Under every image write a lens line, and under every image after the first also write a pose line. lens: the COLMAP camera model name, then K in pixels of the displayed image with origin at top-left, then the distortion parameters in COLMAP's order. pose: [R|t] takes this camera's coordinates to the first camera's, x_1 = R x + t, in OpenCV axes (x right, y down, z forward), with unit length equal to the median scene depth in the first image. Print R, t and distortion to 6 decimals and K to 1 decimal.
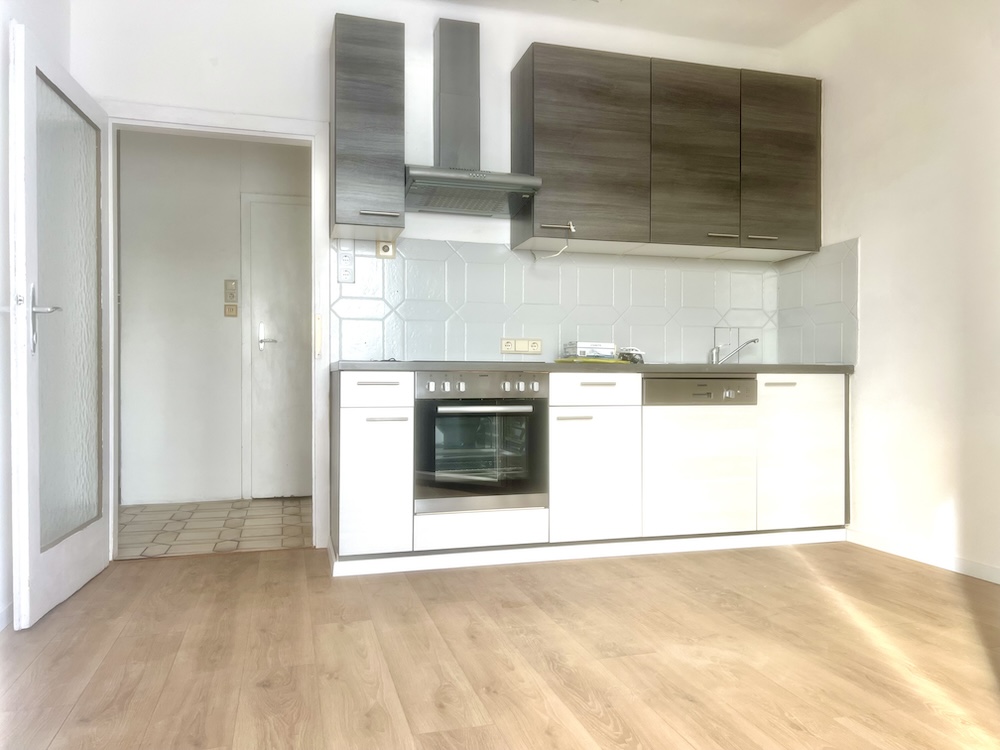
lens RADIAL K [[755.4, 0, 500.0], [0, 755.4, 375.0], [0, 0, 1]] dist [0.080389, -0.118269]
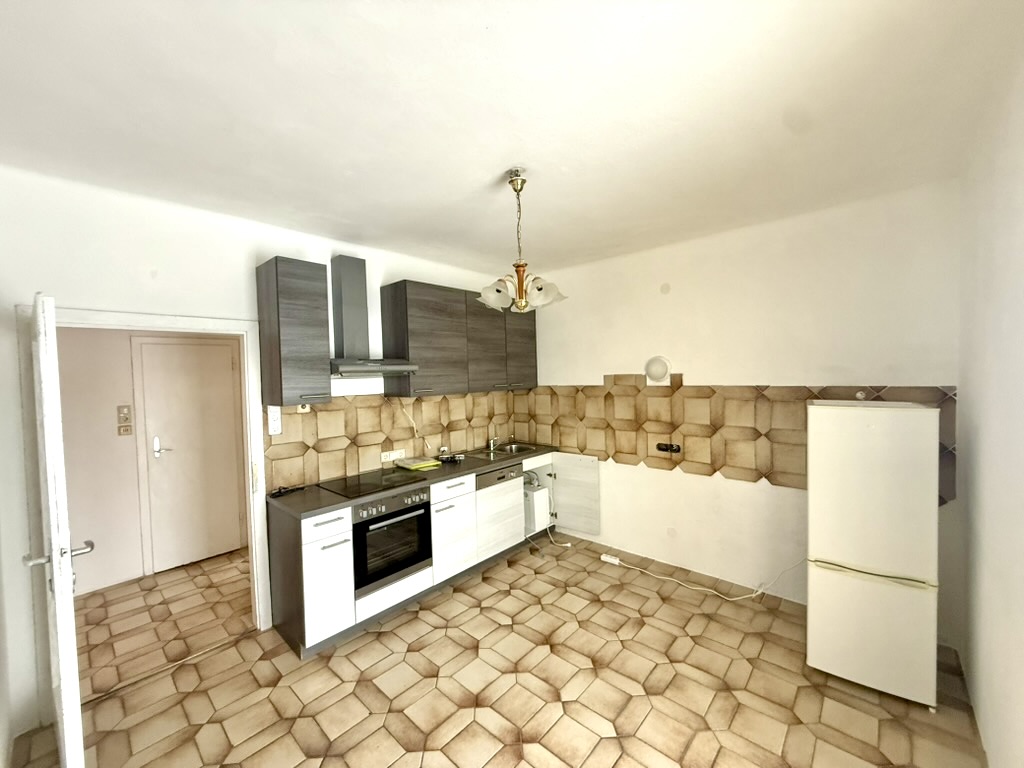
lens RADIAL K [[411.0, 0, 512.0], [0, 411.0, 384.0], [0, 0, 1]] dist [-0.007899, 0.000277]
pose [[0.848200, -0.037808, 0.528325, -0.233461], [0.026982, 0.999238, 0.028188, -0.229628], [-0.528988, -0.009654, 0.848574, 0.132818]]
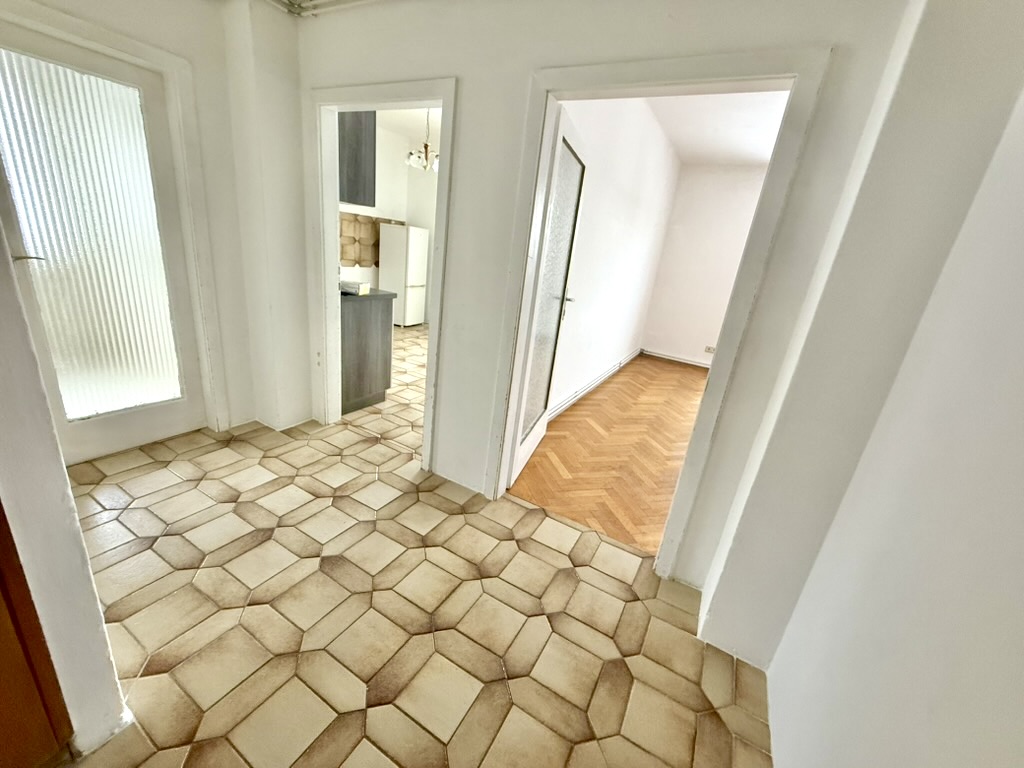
lens RADIAL K [[411.0, 0, 512.0], [0, 411.0, 384.0], [0, 0, 1]] dist [-0.007899, 0.000277]
pose [[-0.696437, -0.306882, 0.648690, -1.267485], [-0.114462, 0.939880, 0.321752, -0.123739], [-0.708430, 0.149830, -0.689694, 1.719937]]
